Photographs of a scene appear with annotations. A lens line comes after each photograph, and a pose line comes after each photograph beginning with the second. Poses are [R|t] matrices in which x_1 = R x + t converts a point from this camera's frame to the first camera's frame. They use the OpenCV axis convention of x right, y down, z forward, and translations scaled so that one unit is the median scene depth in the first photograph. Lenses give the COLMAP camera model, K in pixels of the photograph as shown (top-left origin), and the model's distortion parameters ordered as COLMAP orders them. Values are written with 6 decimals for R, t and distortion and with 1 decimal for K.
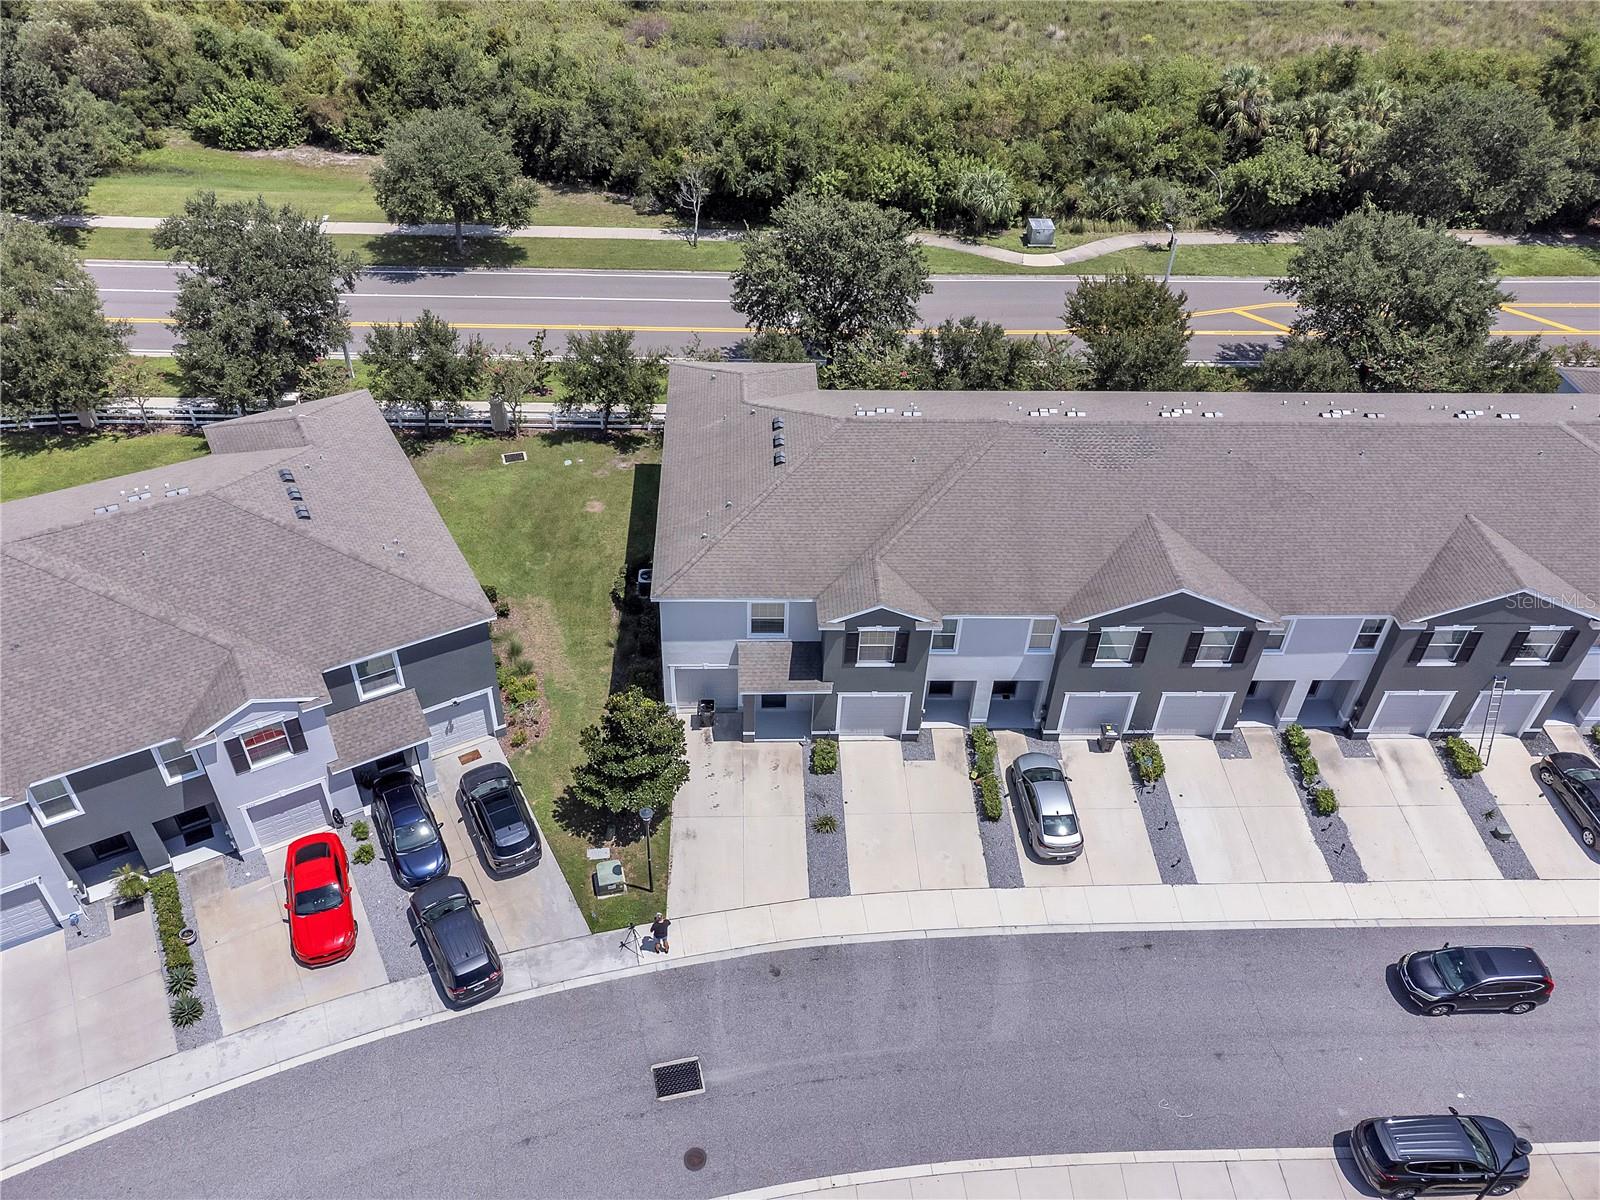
lens RADIAL K [[1223.3, 0, 800.0], [0, 1223.3, 600.0], [0, 0, 1]] dist [-0.008333, 0.040481]
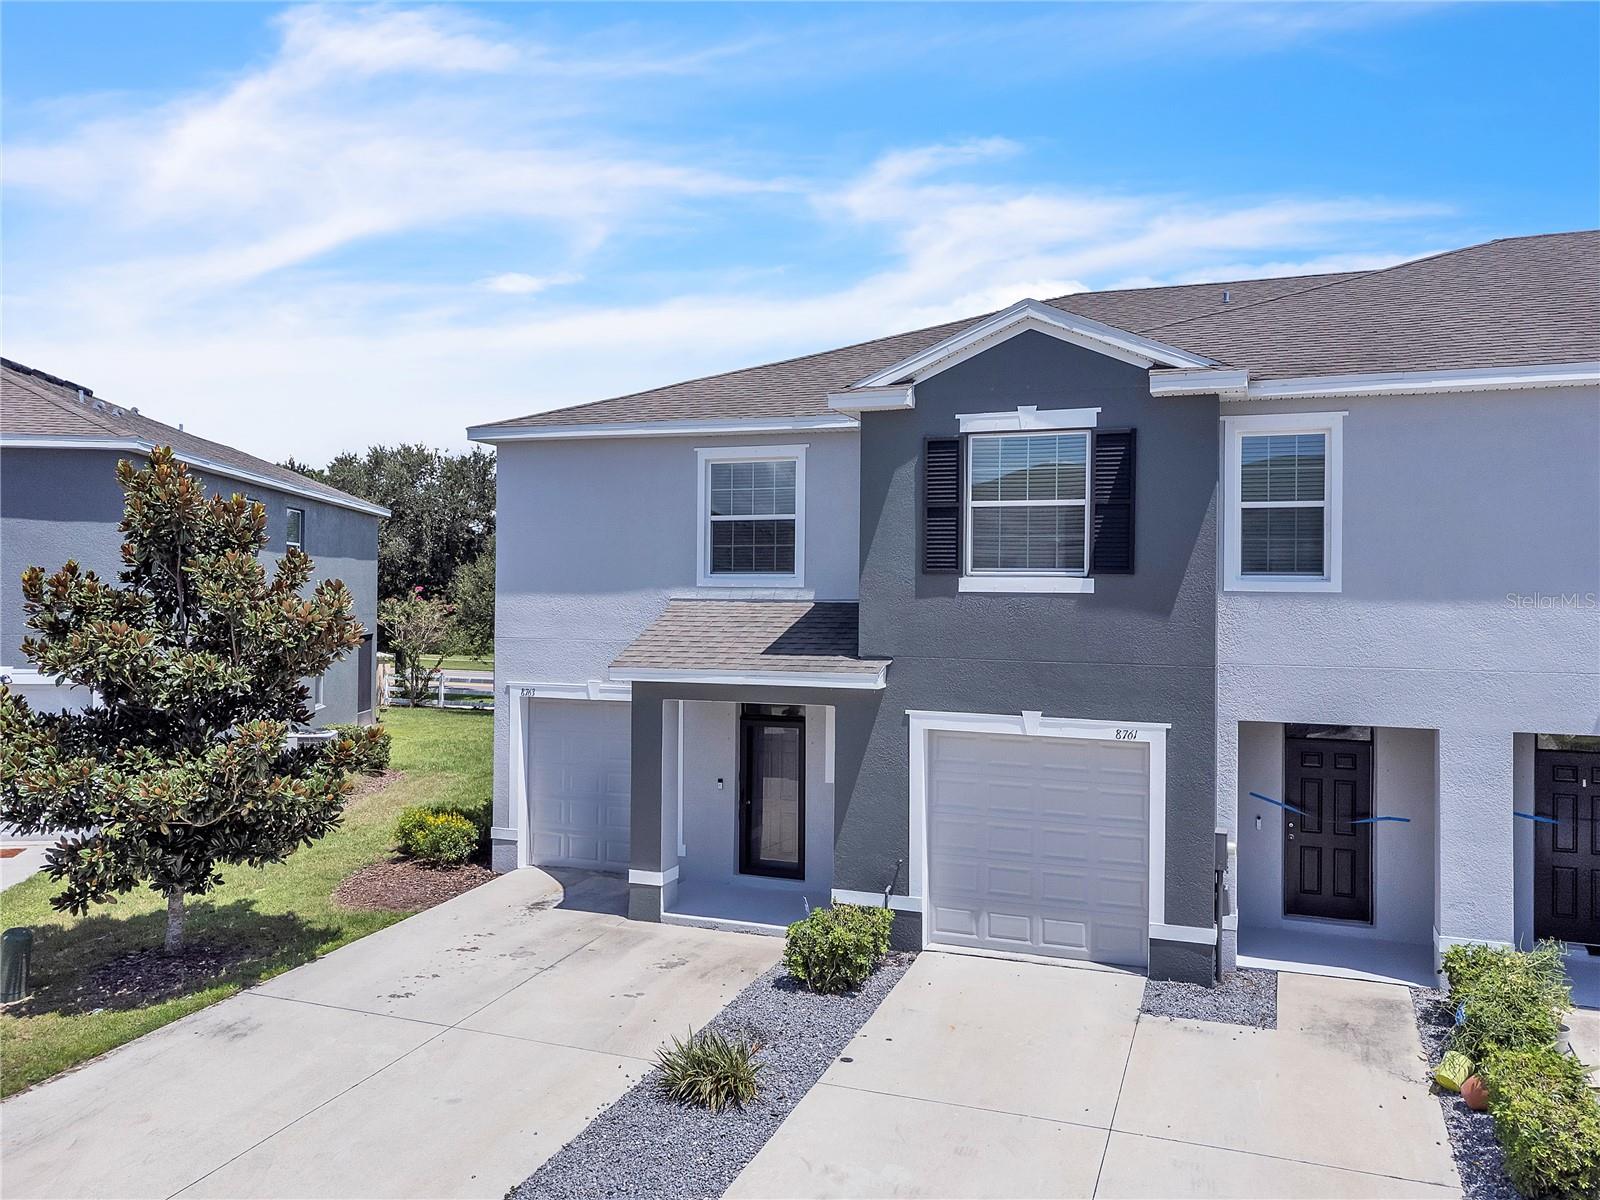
lens RADIAL K [[1223.3, 0, 800.0], [0, 1223.3, 600.0], [0, 0, 1]] dist [-0.008333, 0.040481]
pose [[0.918693, -0.019026, -0.394513, 0.124566], [-0.246296, 0.753258, -0.609869, 0.243816], [0.308773, 0.657449, 0.687328, 0.764604]]
